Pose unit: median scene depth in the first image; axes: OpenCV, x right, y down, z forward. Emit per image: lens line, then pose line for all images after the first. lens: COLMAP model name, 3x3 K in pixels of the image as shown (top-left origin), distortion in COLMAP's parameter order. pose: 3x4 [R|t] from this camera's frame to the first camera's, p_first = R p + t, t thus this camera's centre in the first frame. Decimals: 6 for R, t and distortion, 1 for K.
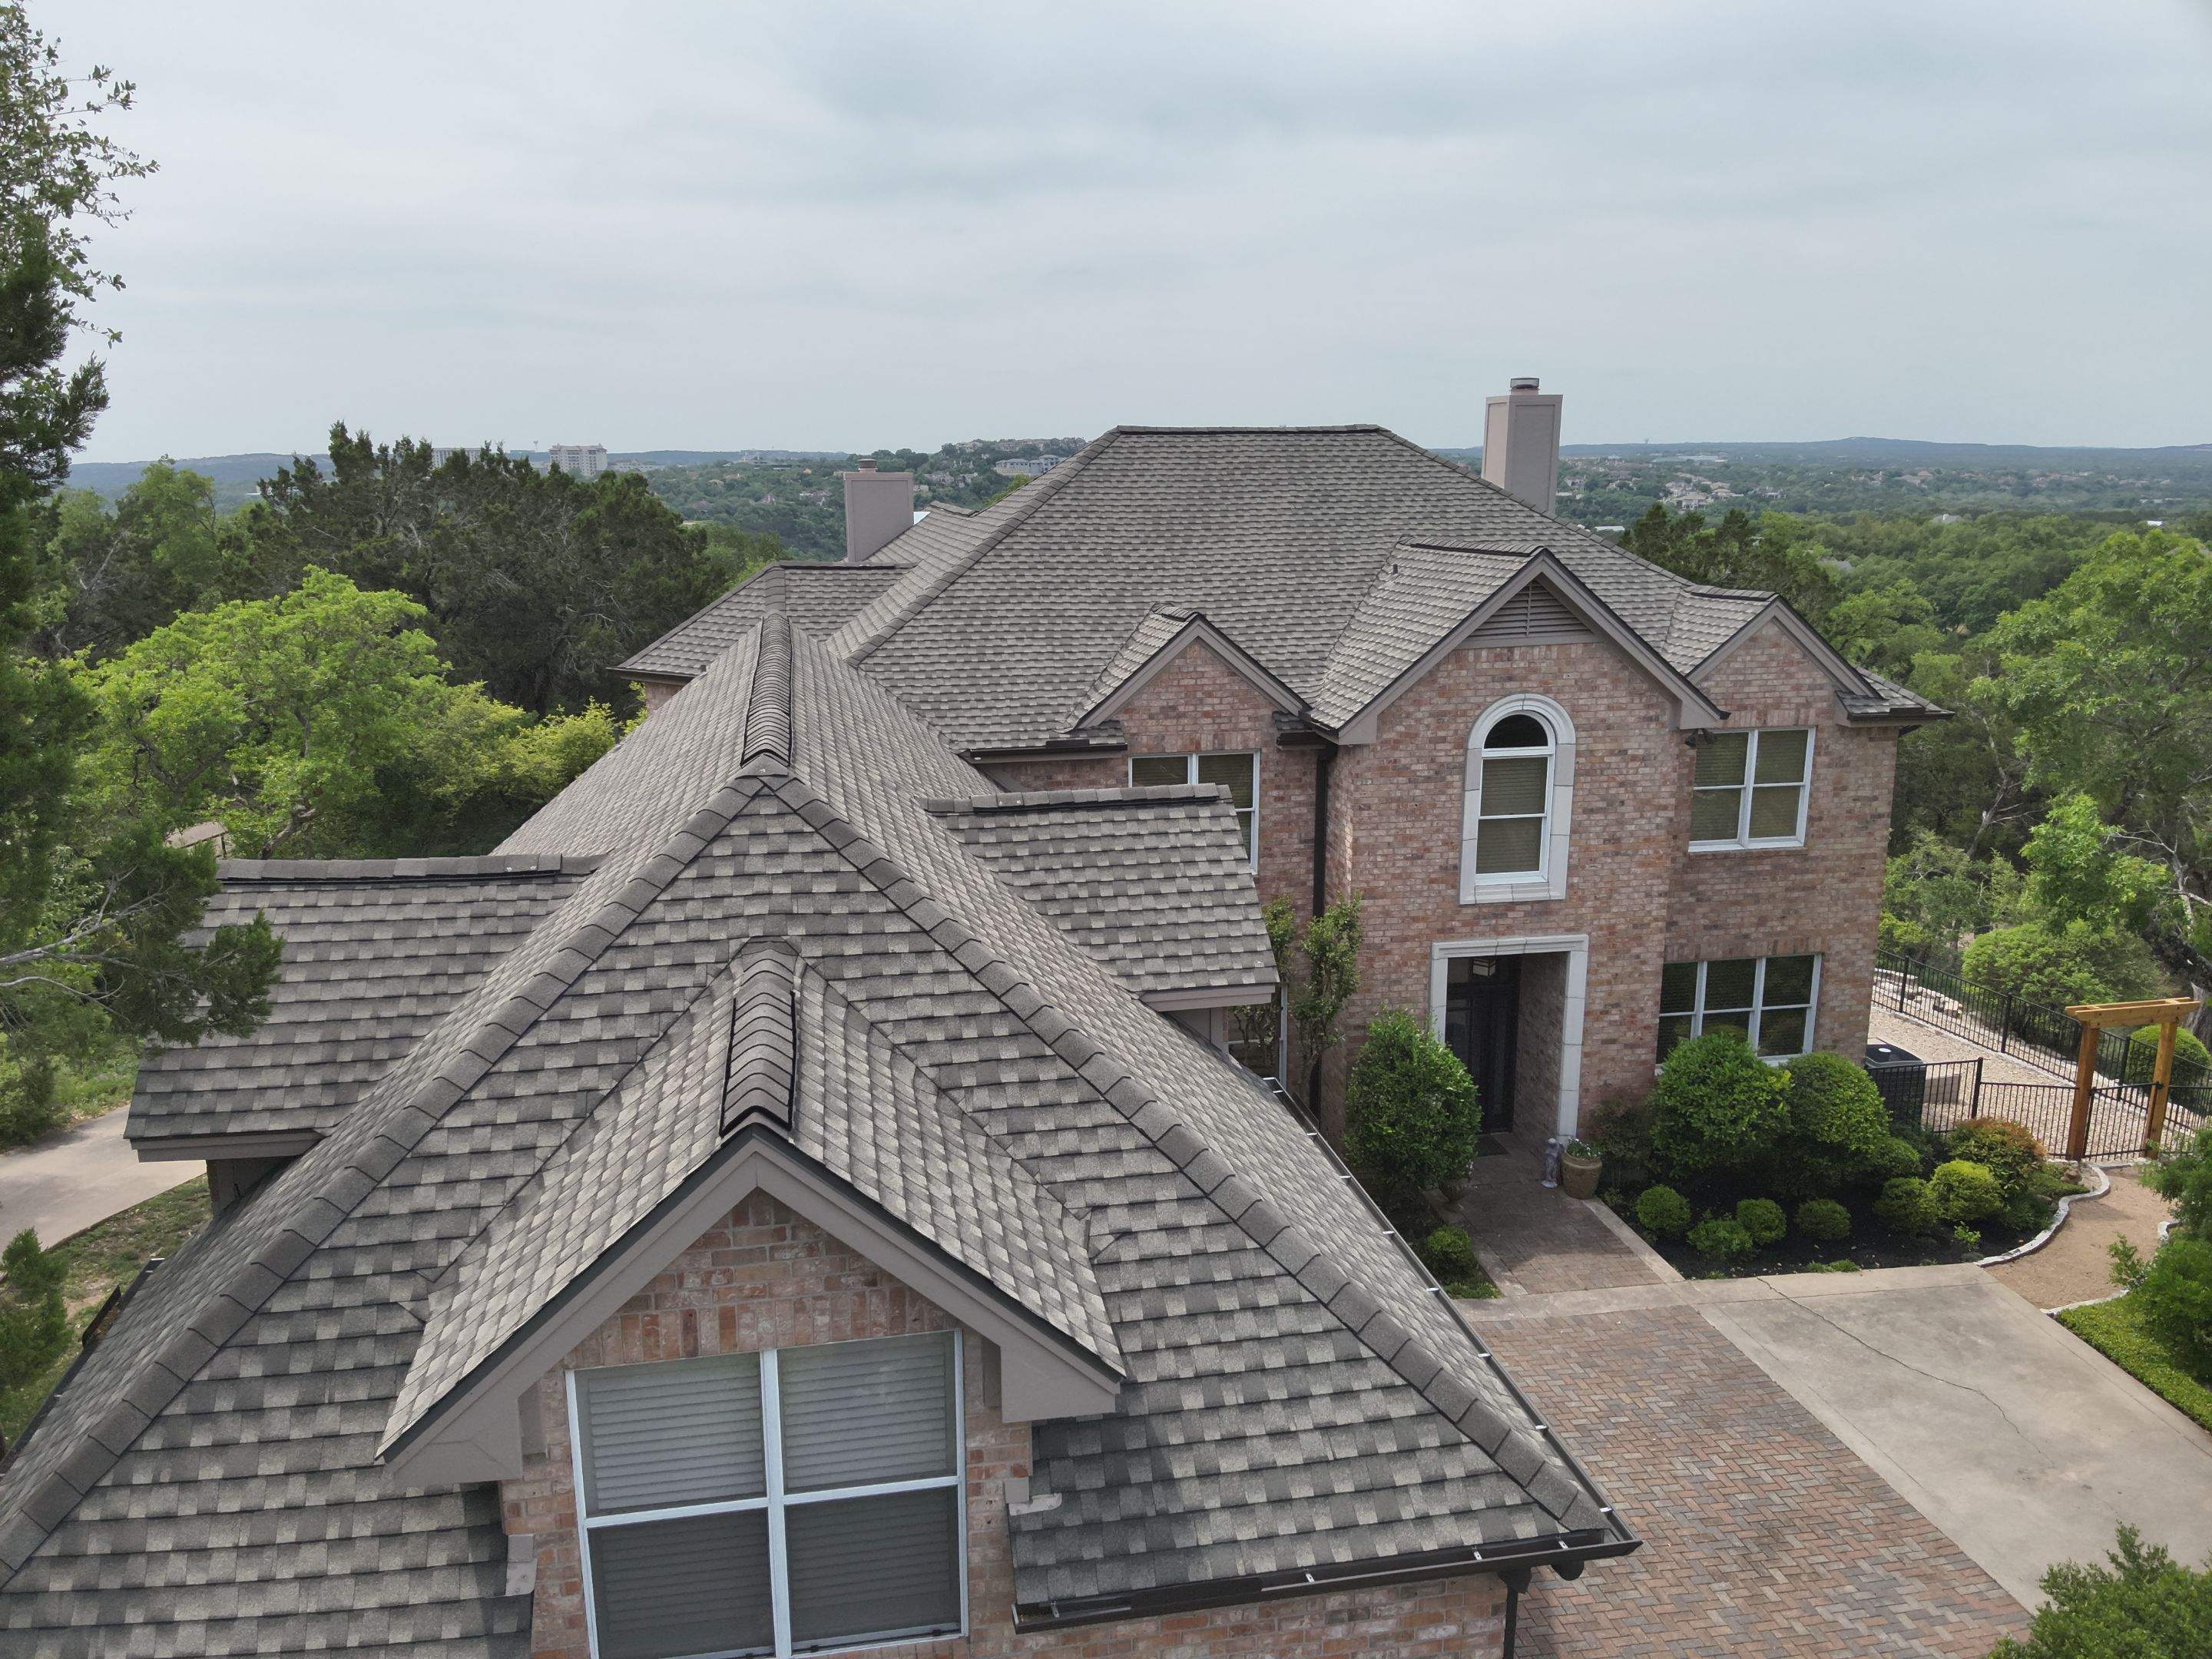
lens RADIAL K [[1589.1, 0, 1090.8], [0, 1589.1, 842.9], [0, 0, 1]] dist [0.123607, -0.223246]
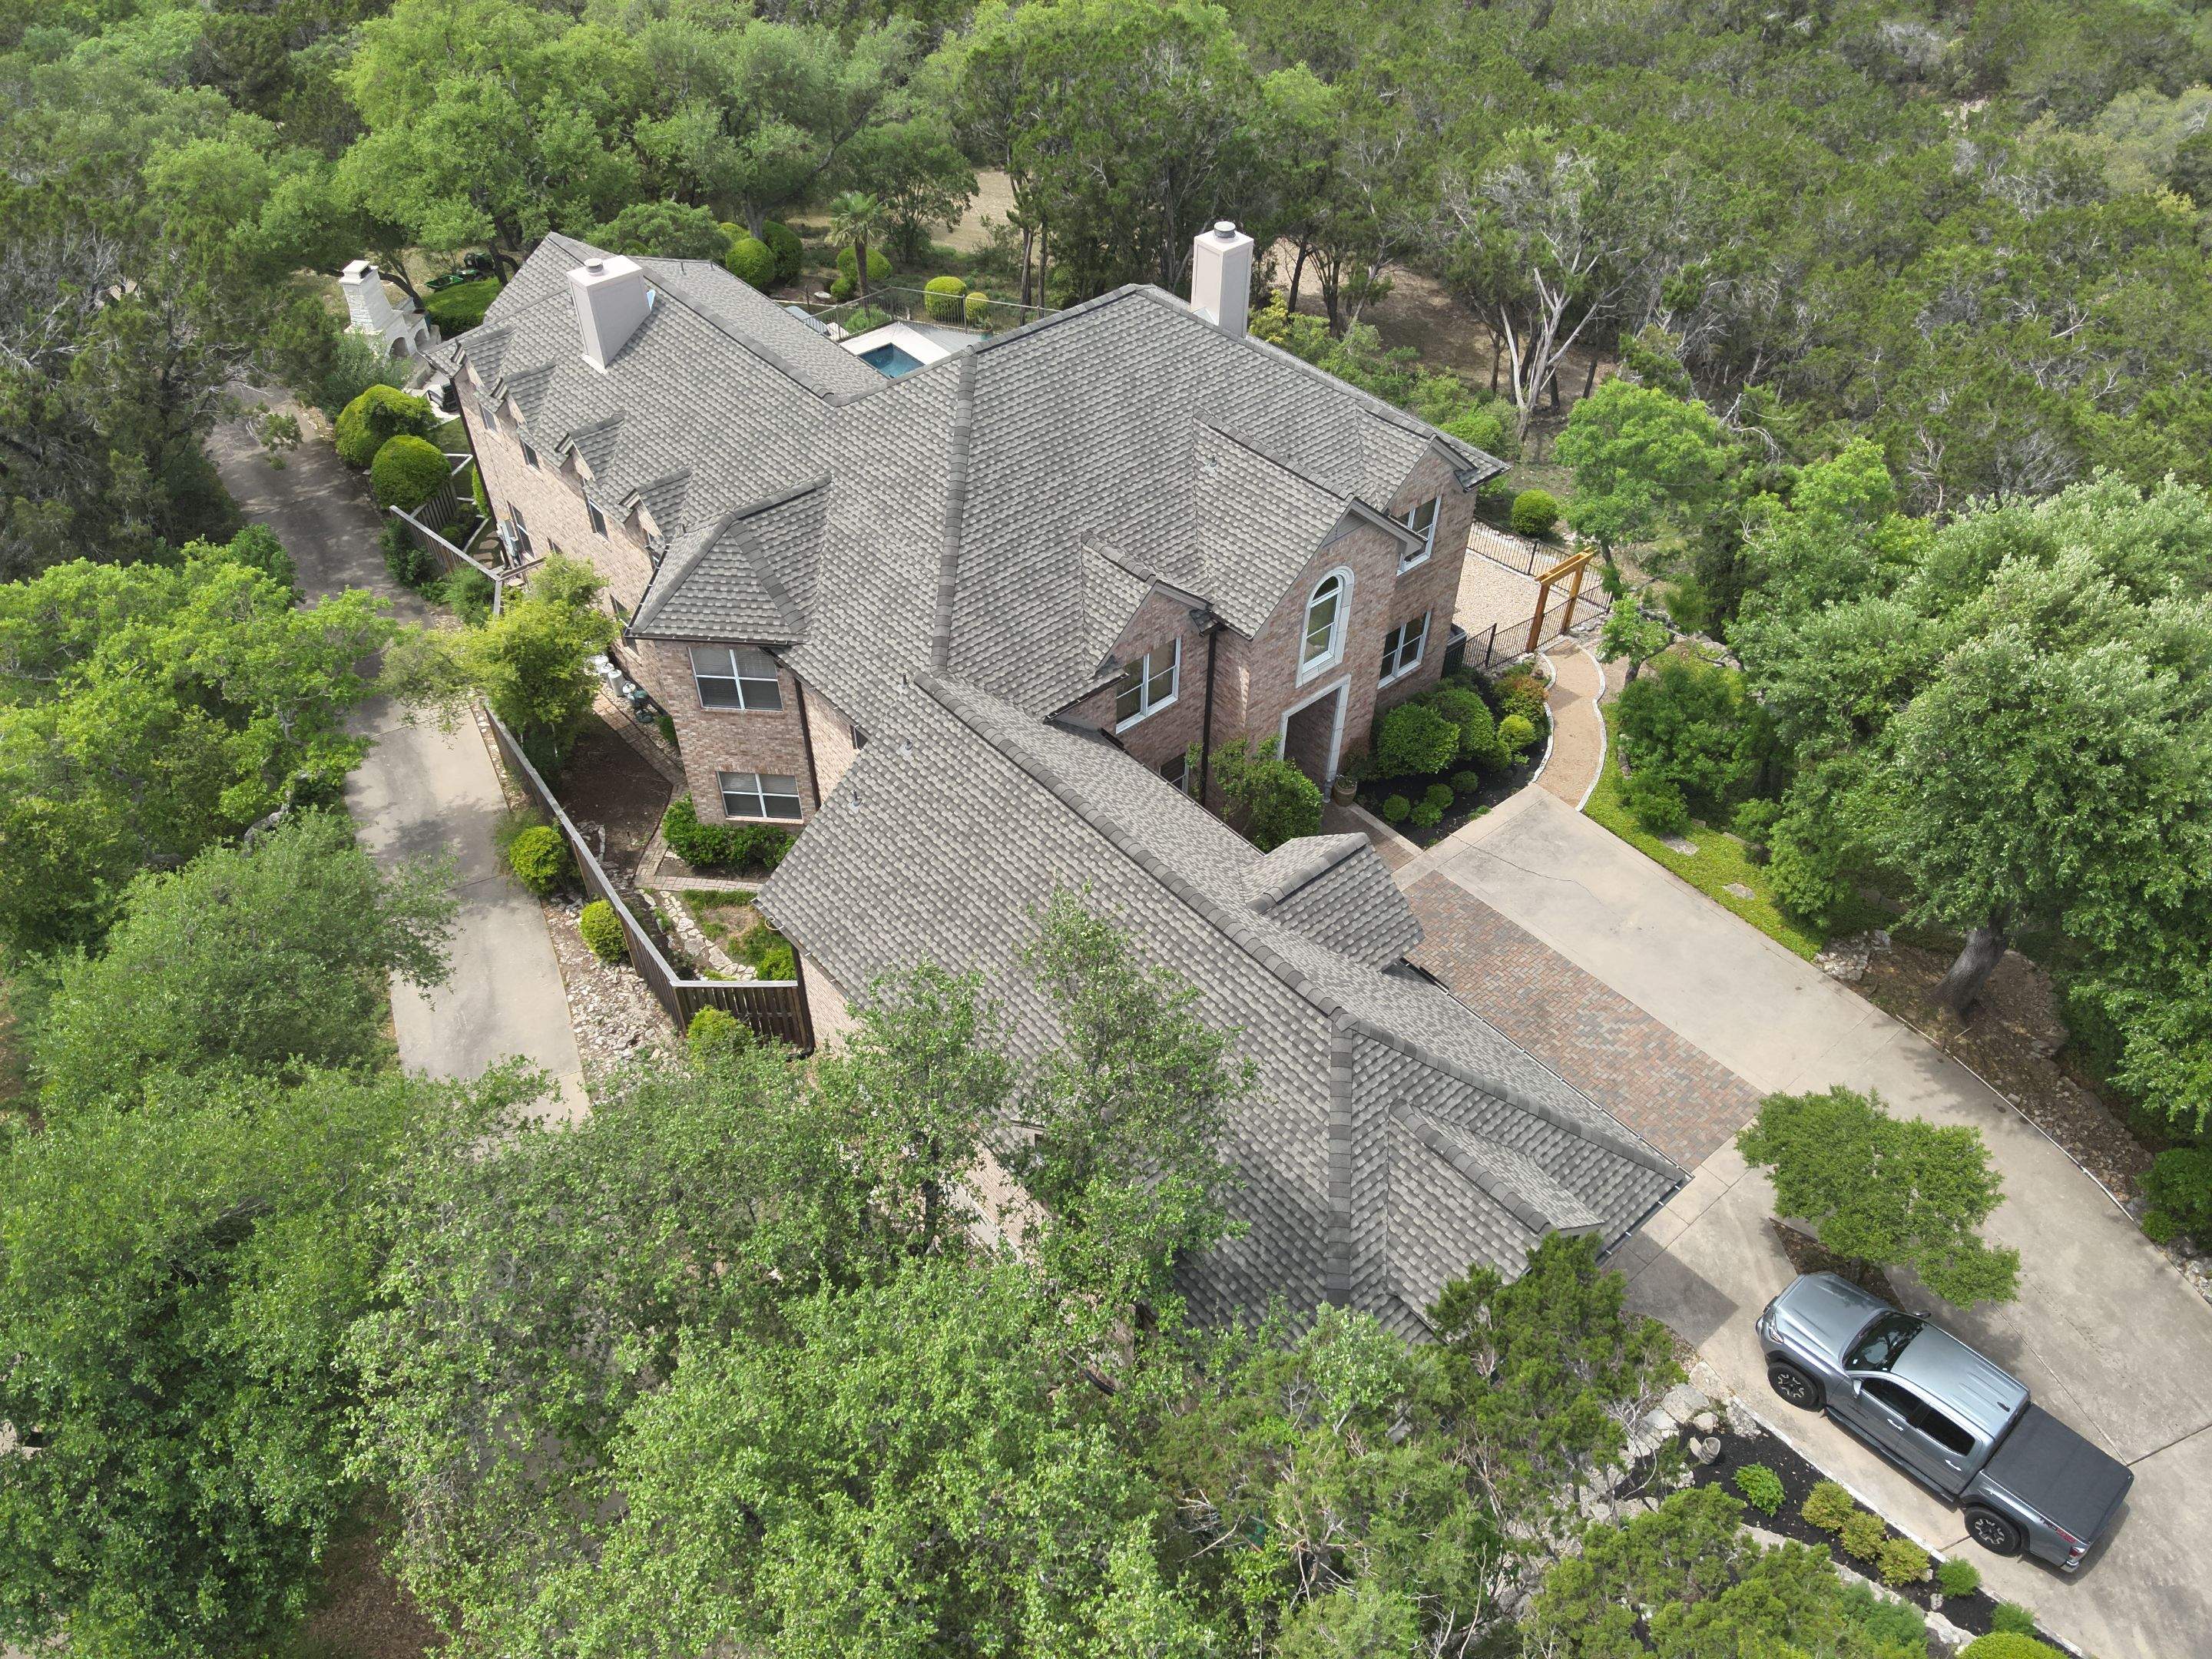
lens RADIAL K [[1589.1, 0, 1095.8], [0, 1589.1, 846.2], [0, 0, 1]] dist [0.123607, -0.223246]
pose [[0.864332, -0.345392, 0.365561, -0.635673], [0.108961, 0.838216, 0.534342, -0.763157], [-0.490977, -0.422017, 0.762131, -0.233057]]
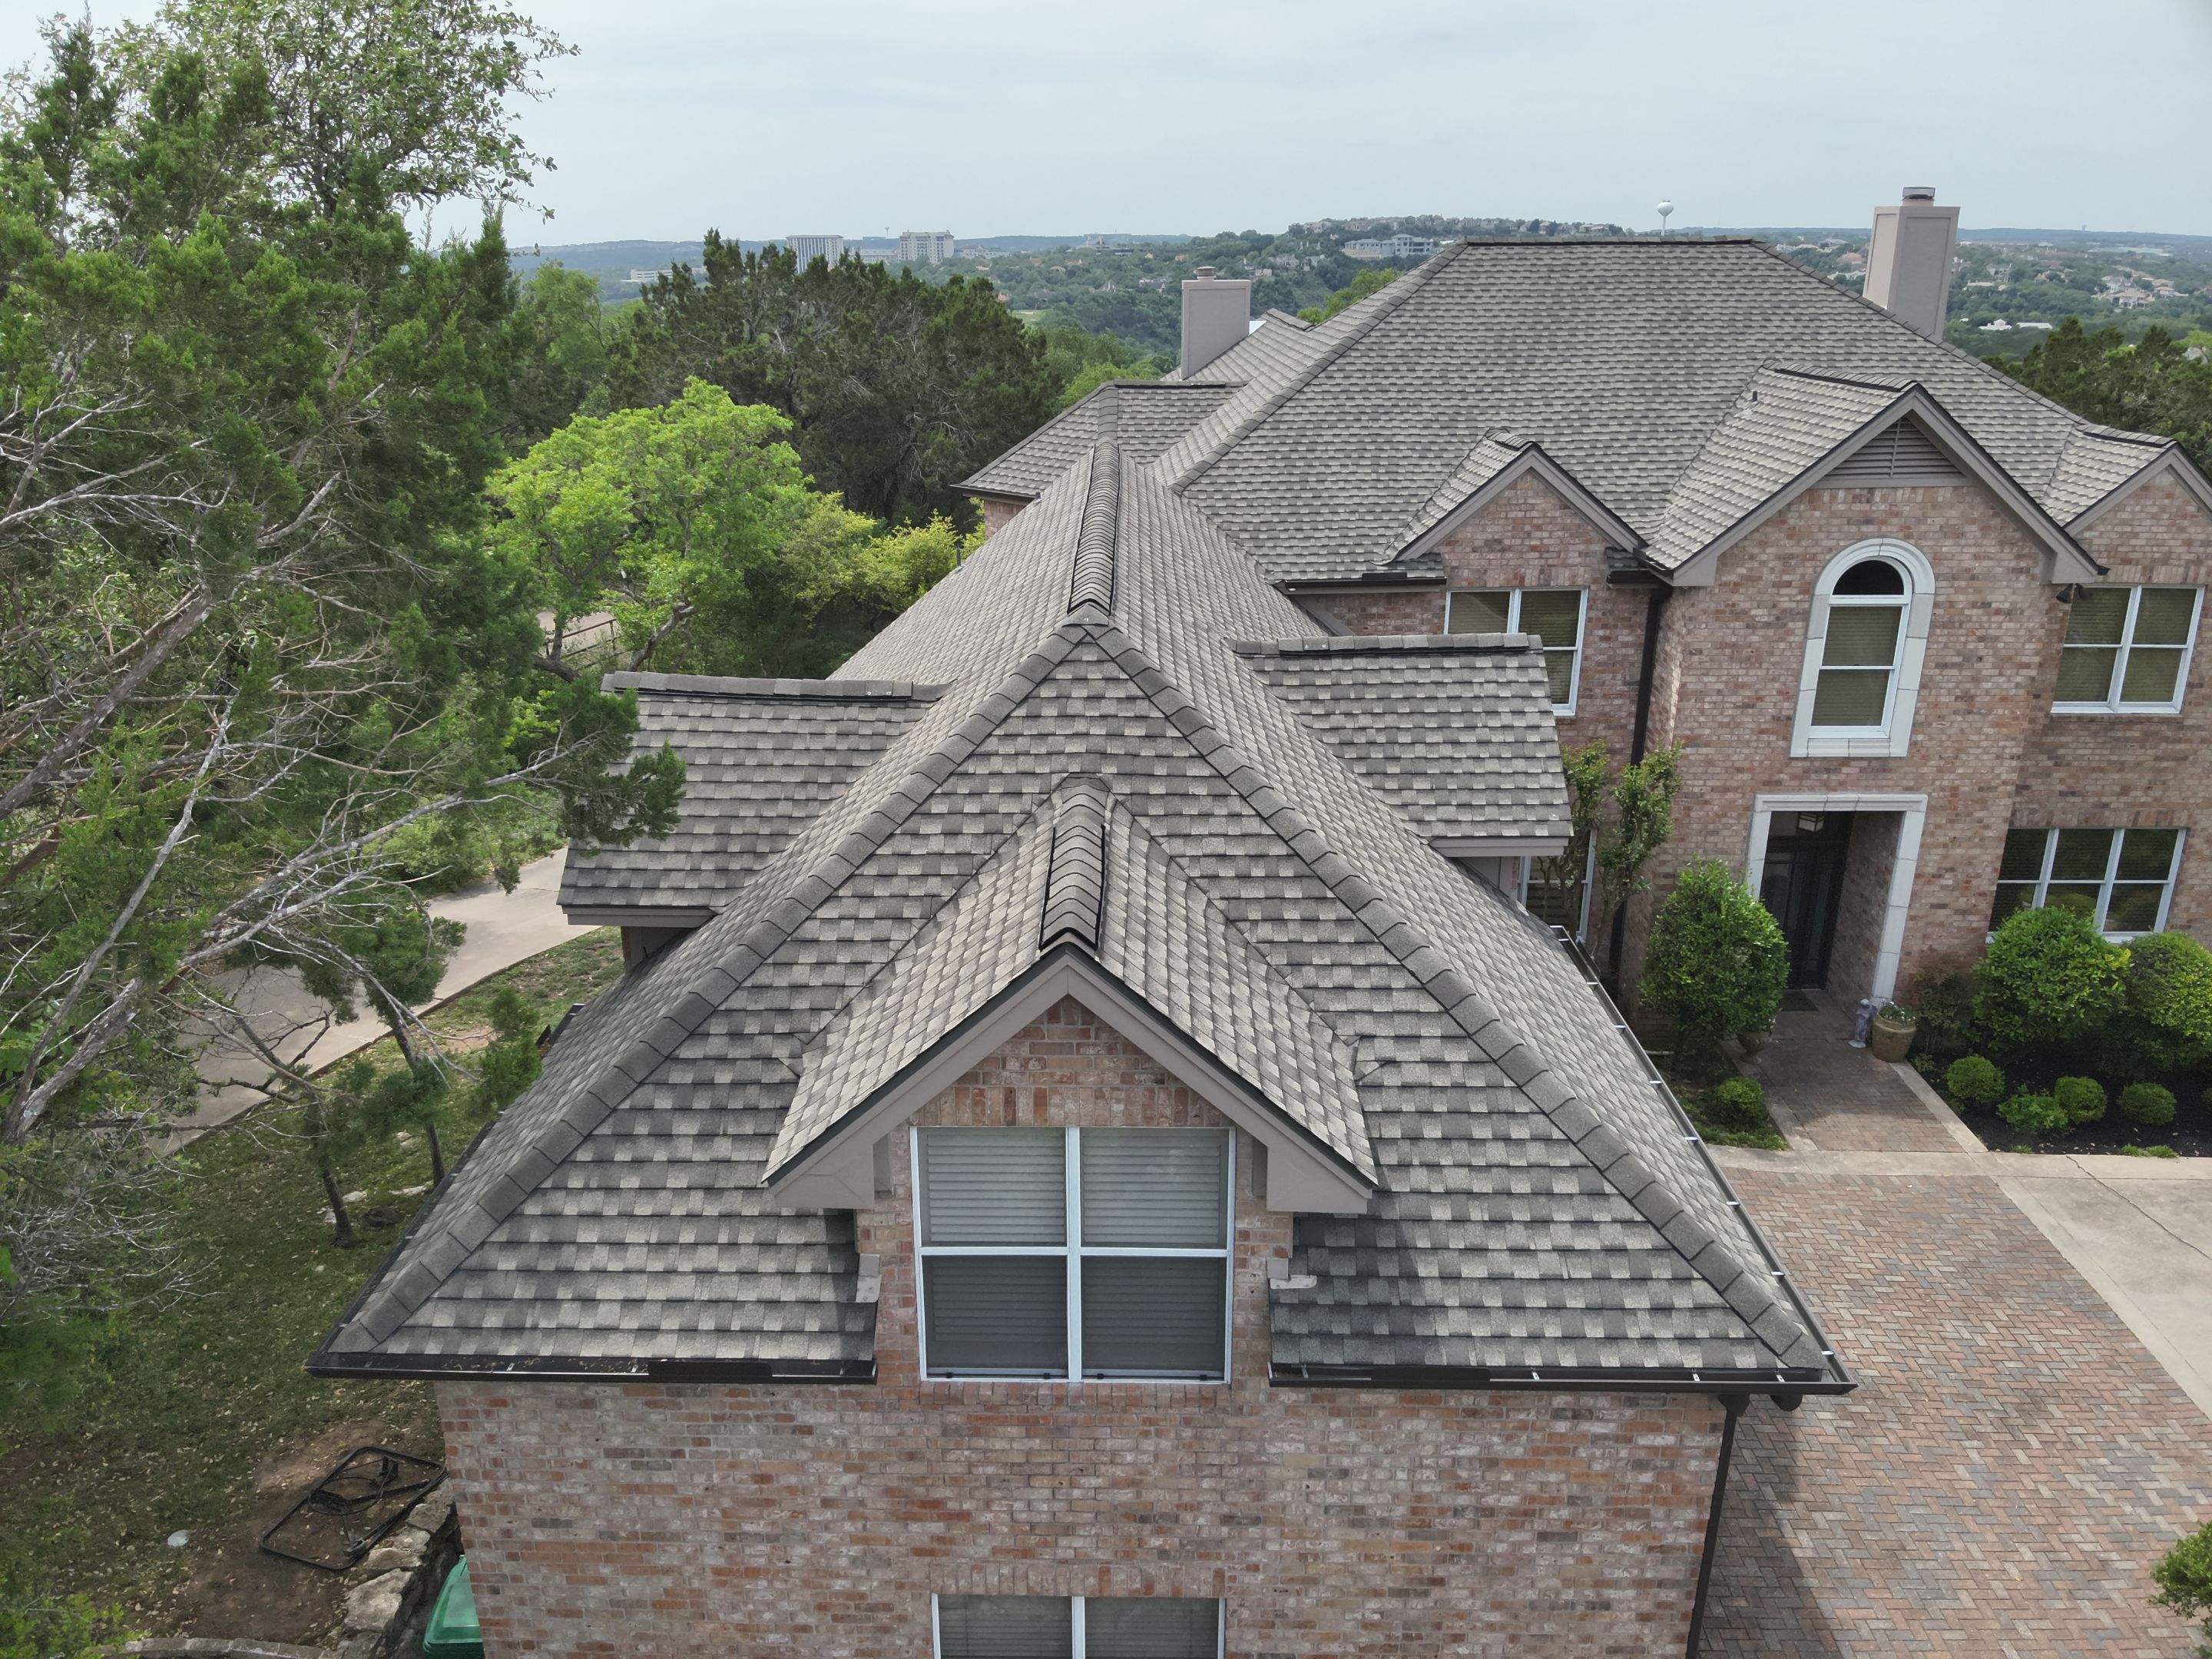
lens RADIAL K [[1589.1, 0, 1088.7], [0, 1589.1, 841.0], [0, 0, 1]] dist [0.123607, -0.223246]
pose [[0.978899, 0.067196, -0.192979, 0.008777], [-0.043345, 0.991177, 0.125261, -0.015638], [0.199693, -0.114253, 0.973175, -0.042847]]
